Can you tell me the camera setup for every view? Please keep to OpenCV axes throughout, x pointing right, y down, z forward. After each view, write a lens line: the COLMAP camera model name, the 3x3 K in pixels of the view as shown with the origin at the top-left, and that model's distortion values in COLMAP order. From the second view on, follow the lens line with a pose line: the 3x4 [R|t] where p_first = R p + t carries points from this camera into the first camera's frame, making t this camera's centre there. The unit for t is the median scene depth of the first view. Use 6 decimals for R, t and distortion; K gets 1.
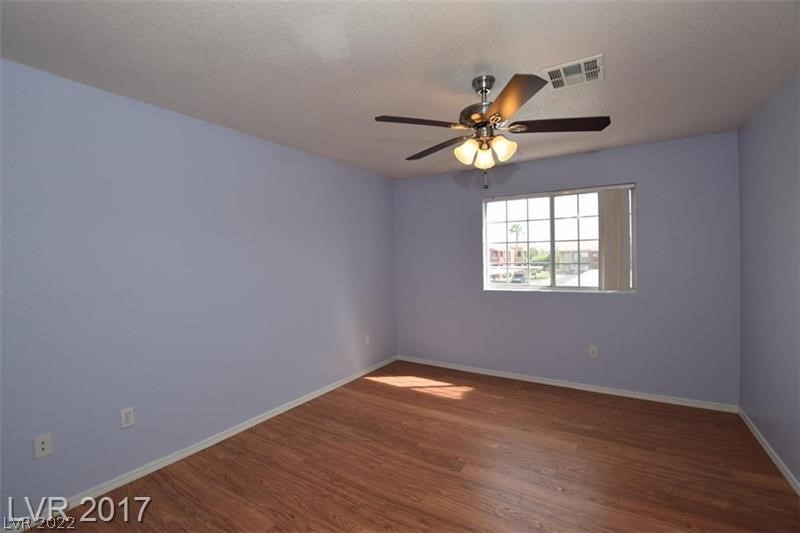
lens RADIAL K [[352.0, 0, 402.3], [0, 352.0, 263.6], [0, 0, 1]] dist [-0.037211, 0.005056]
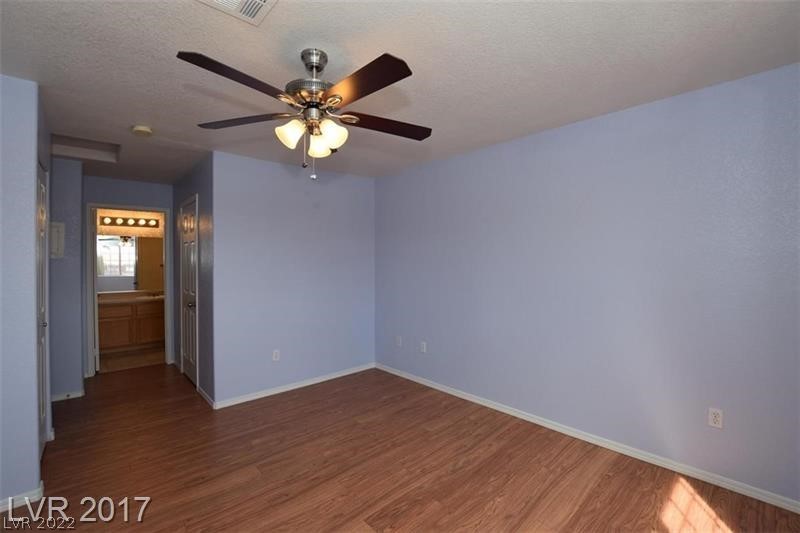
lens RADIAL K [[352.0, 0, 400.3], [0, 352.0, 264.0], [0, 0, 1]] dist [-0.037211, 0.005056]
pose [[-0.260172, 0.029857, -0.965101, 0.760699], [-0.012150, 0.999341, 0.034192, -0.029963], [0.965486, 0.020622, -0.259638, 1.066356]]
